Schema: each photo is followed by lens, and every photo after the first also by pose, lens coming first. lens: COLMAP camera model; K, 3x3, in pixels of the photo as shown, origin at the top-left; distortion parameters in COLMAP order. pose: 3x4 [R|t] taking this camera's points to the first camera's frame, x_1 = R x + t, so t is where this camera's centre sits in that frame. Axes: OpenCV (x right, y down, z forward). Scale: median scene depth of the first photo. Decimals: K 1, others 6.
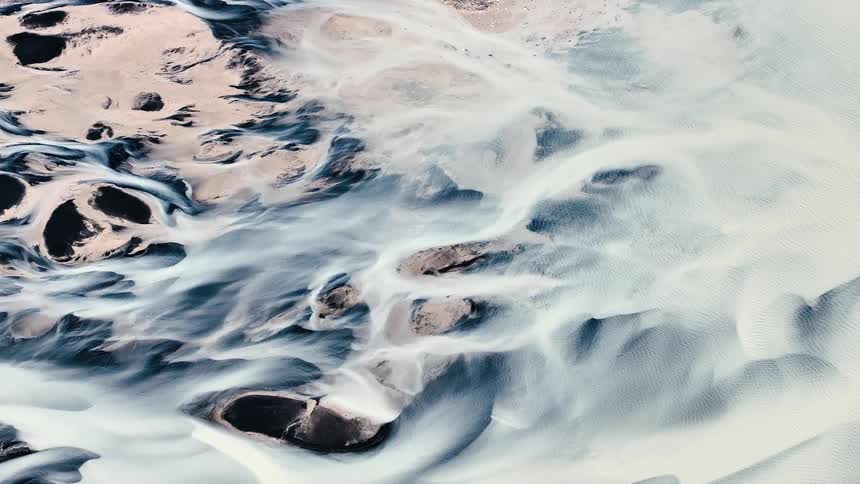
lens RADIAL K [[1909.8, 0, 431.5], [0, 1909.8, 244.1], [0, 0, 1]] dist [-0.189487, 0.000000]
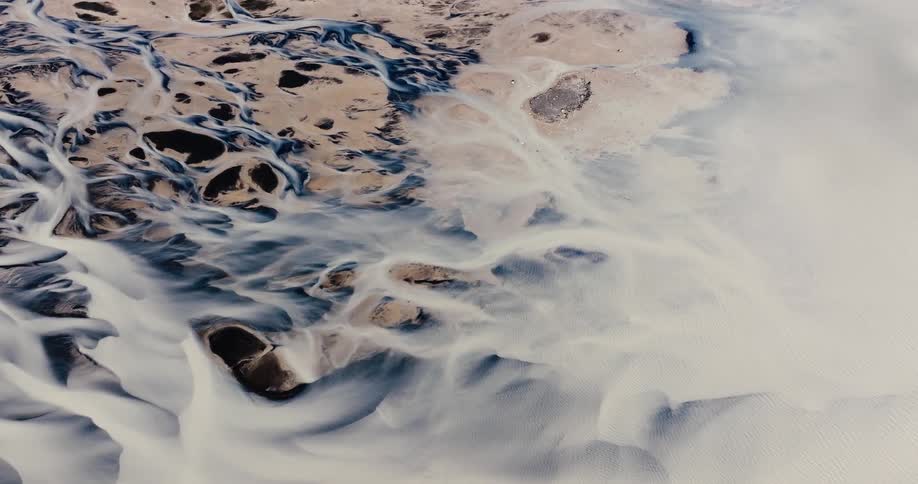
lens RADIAL K [[641.2, 0, 458.9], [0, 641.2, 243.3], [0, 0, 1]] dist [0.004389, 0.007935]
pose [[0.913786, 0.294394, -0.279870, 0.148694], [-0.283598, 0.955659, 0.079296, -0.055781], [0.290805, 0.006911, 0.956757, 0.534919]]
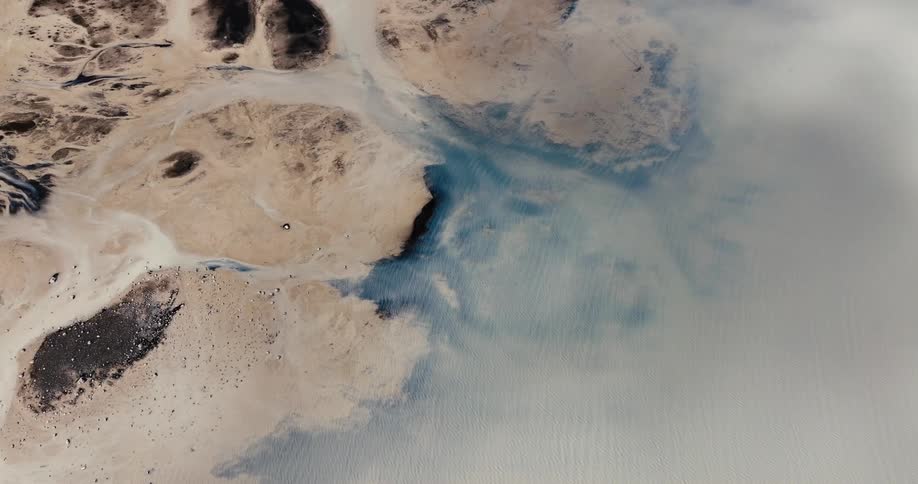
lens RADIAL K [[641.2, 0, 460.0], [0, 641.2, 243.5], [0, 0, 1]] dist [0.004389, 0.007935]
pose [[0.823769, 0.503503, -0.260555, 0.242574], [-0.417407, 0.849665, 0.322243, -0.396351], [0.383635, -0.156696, 0.910094, 0.915168]]
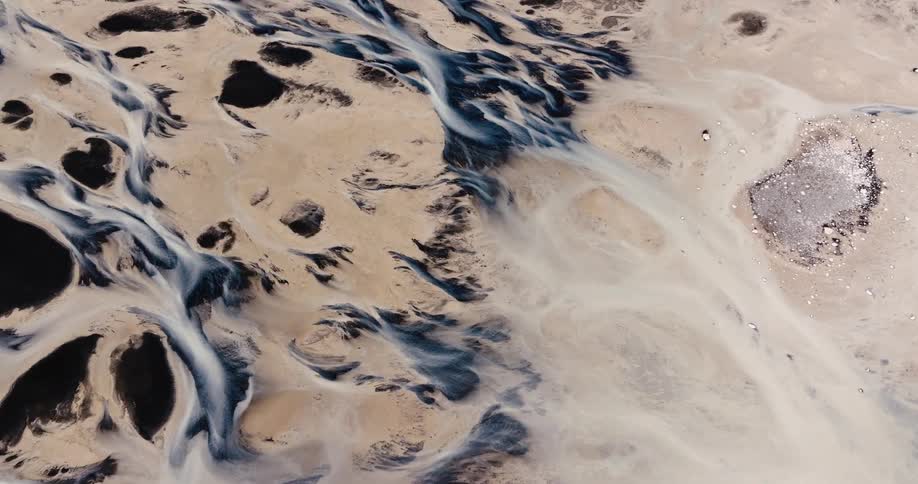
lens RADIAL K [[641.2, 0, 458.5], [0, 641.2, 242.5], [0, 0, 1]] dist [0.004389, 0.007935]
pose [[0.876774, 0.416487, -0.240428, -0.033497], [-0.362175, 0.900778, 0.239642, -0.156721], [0.316380, -0.123035, 0.940620, 0.825351]]
